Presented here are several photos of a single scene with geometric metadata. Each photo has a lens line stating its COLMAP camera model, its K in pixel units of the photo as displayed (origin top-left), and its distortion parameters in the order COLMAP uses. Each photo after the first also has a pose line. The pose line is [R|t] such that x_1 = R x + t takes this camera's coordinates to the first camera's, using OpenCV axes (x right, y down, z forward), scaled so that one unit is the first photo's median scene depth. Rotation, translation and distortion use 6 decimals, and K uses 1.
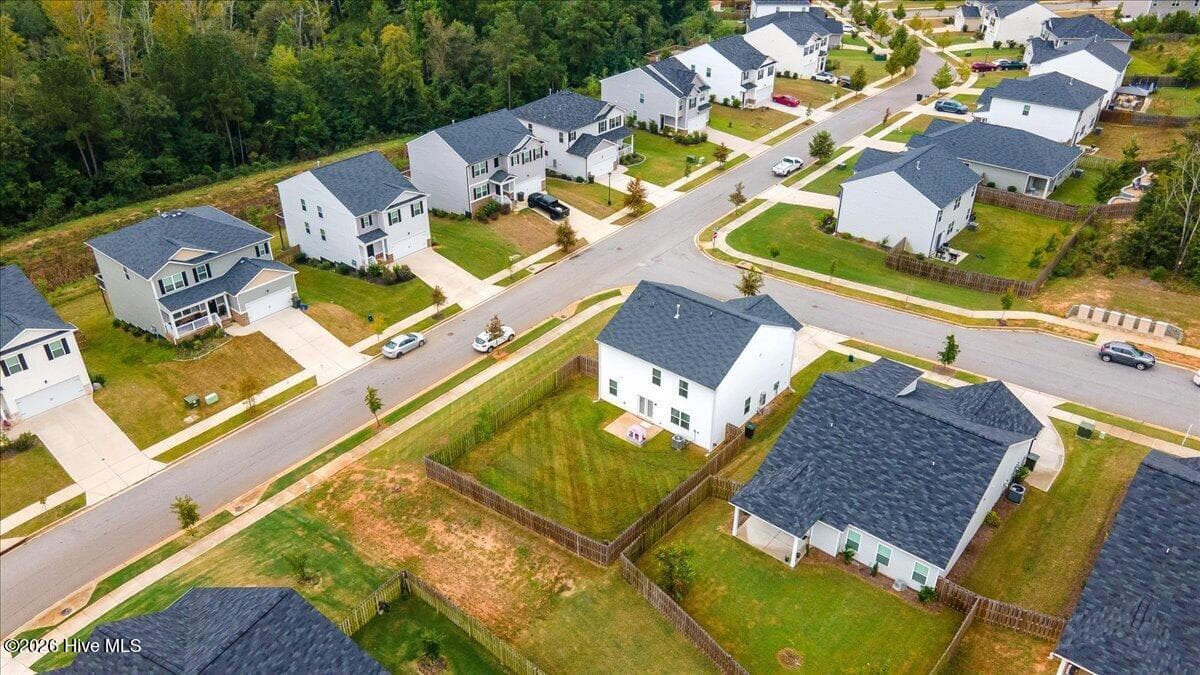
lens RADIAL K [[874.6, 0, 600.0], [0, 874.6, 337.5], [0, 0, 1]] dist [0.033250, 0.010871]
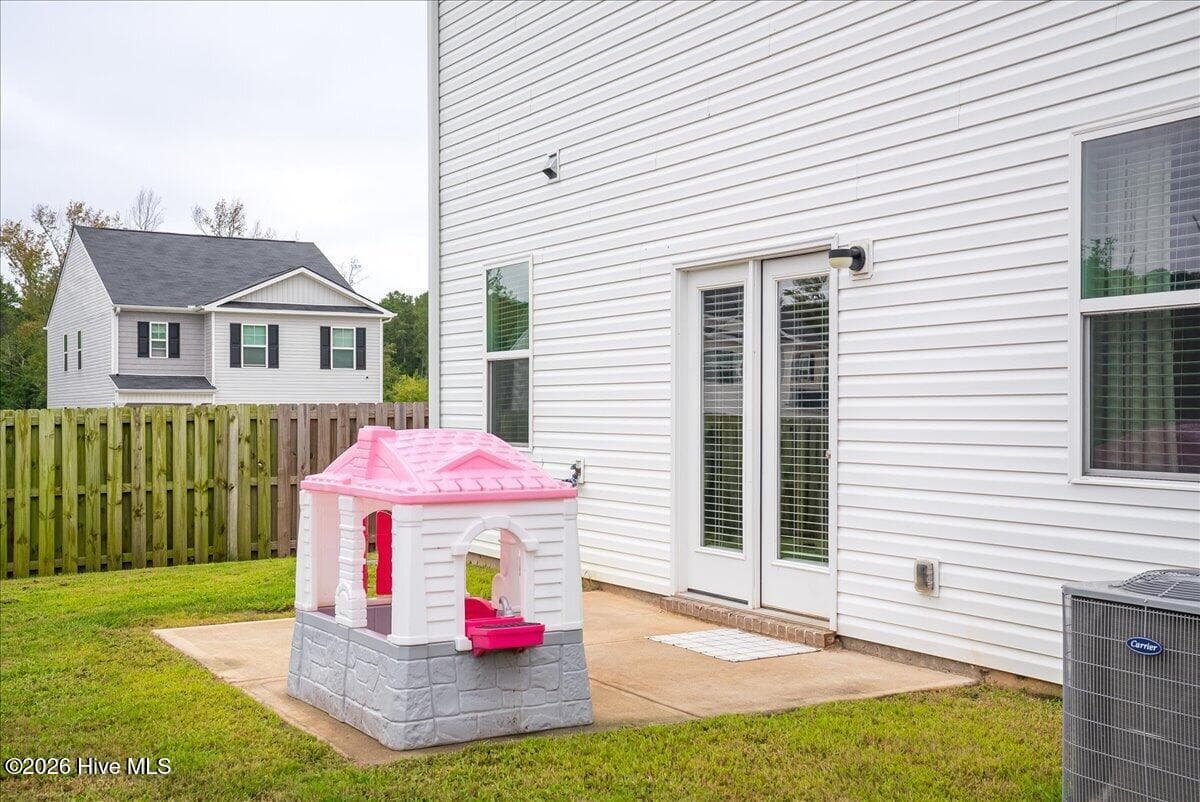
lens RADIAL K [[1408.7, 0, 600.0], [0, 1408.7, 401.0], [0, 0, 1]] dist [0.117332, 0.007337]
pose [[0.932927, -0.005675, -0.360020, 0.062813], [-0.182267, 0.854863, -0.485786, 0.105612], [0.310525, 0.518823, 0.796491, 0.681375]]
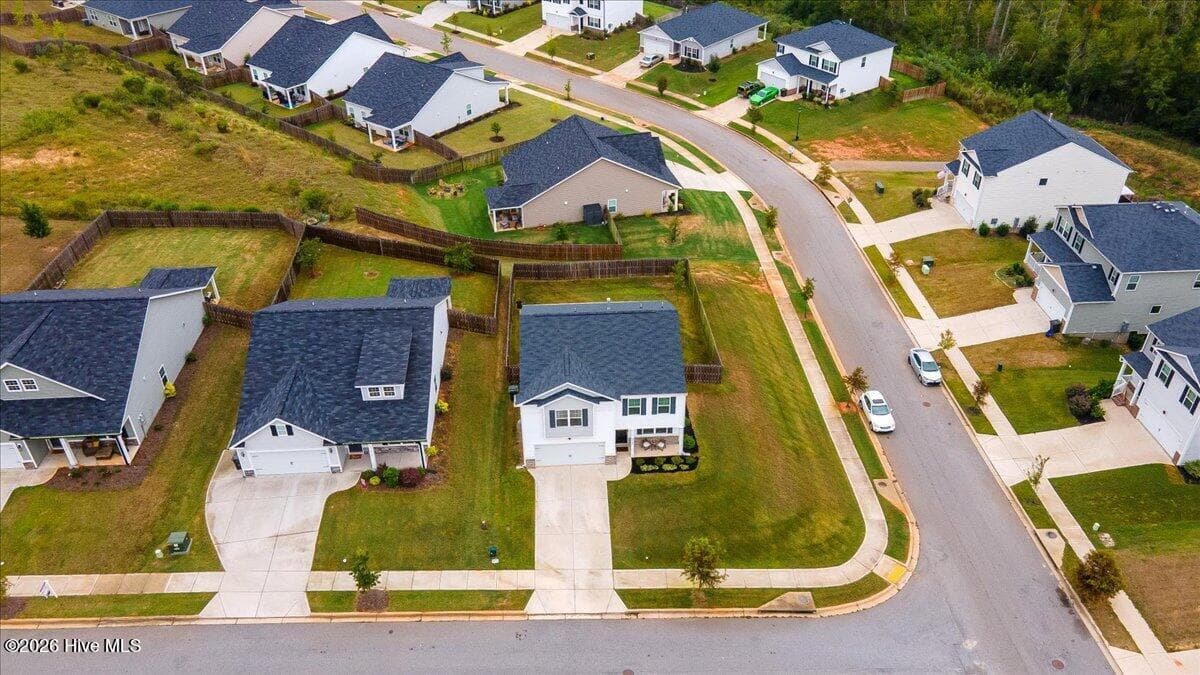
lens RADIAL K [[927.9, 0, 629.9], [0, 927.9, 336.8], [0, 0, 1]] dist [0.037844, 0.000993]
pose [[-0.716669, 0.386218, -0.580707, 0.493275], [-0.368274, 0.497525, 0.785394, -0.596893], [0.592249, 0.776727, -0.214326, 0.931502]]
